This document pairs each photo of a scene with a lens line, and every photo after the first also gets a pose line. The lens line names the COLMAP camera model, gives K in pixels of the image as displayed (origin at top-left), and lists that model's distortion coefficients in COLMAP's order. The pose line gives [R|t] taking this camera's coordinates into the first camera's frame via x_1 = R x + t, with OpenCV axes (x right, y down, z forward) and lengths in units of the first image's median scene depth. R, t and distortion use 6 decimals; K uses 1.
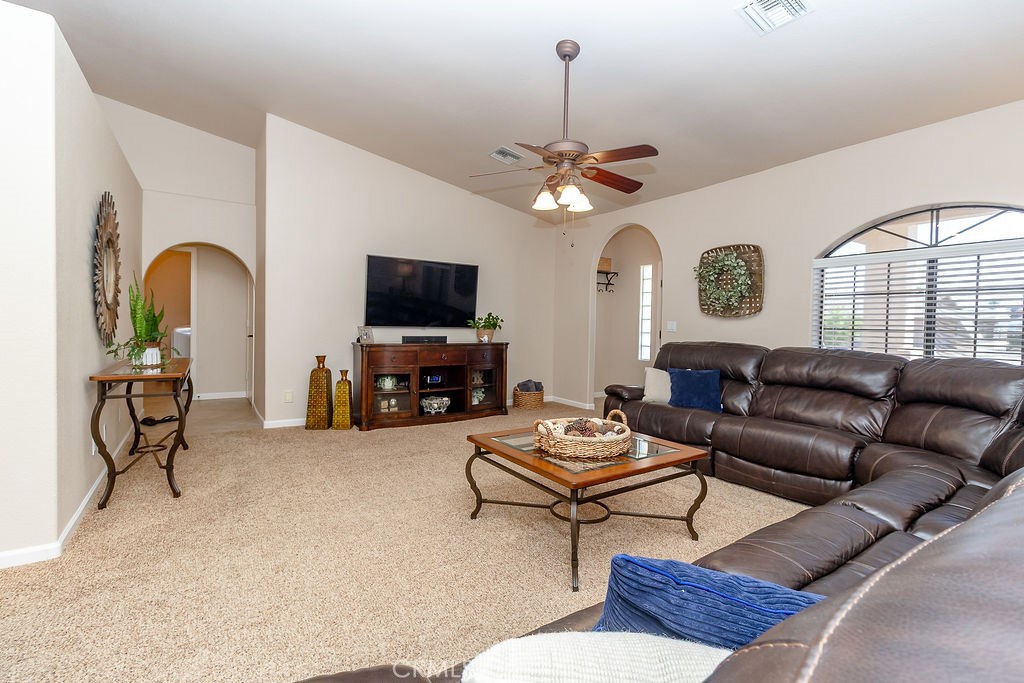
lens RADIAL K [[469.1, 0, 509.0], [0, 469.1, 330.2], [0, 0, 1]] dist [0.000467, -0.000453]
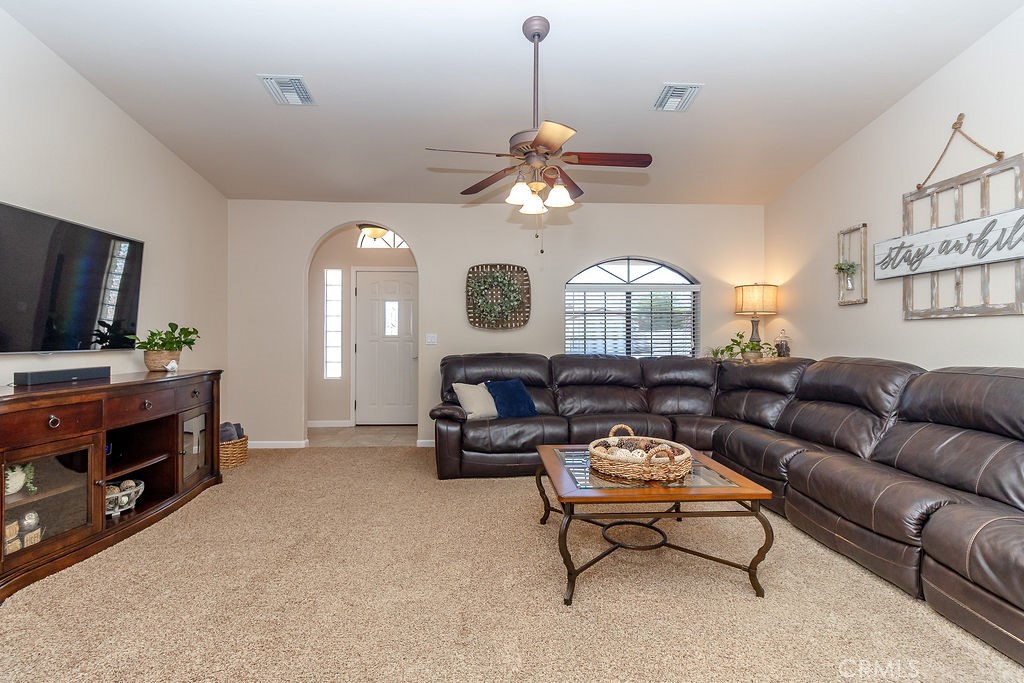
lens RADIAL K [[467.8, 0, 527.7], [0, 467.8, 338.2], [0, 0, 1]] dist [-0.002303, -0.000516]
pose [[0.497445, -0.021829, 0.867221, -0.454365], [0.021271, 0.999690, 0.012962, -0.020847], [-0.867234, 0.011999, 0.497755, 0.410616]]
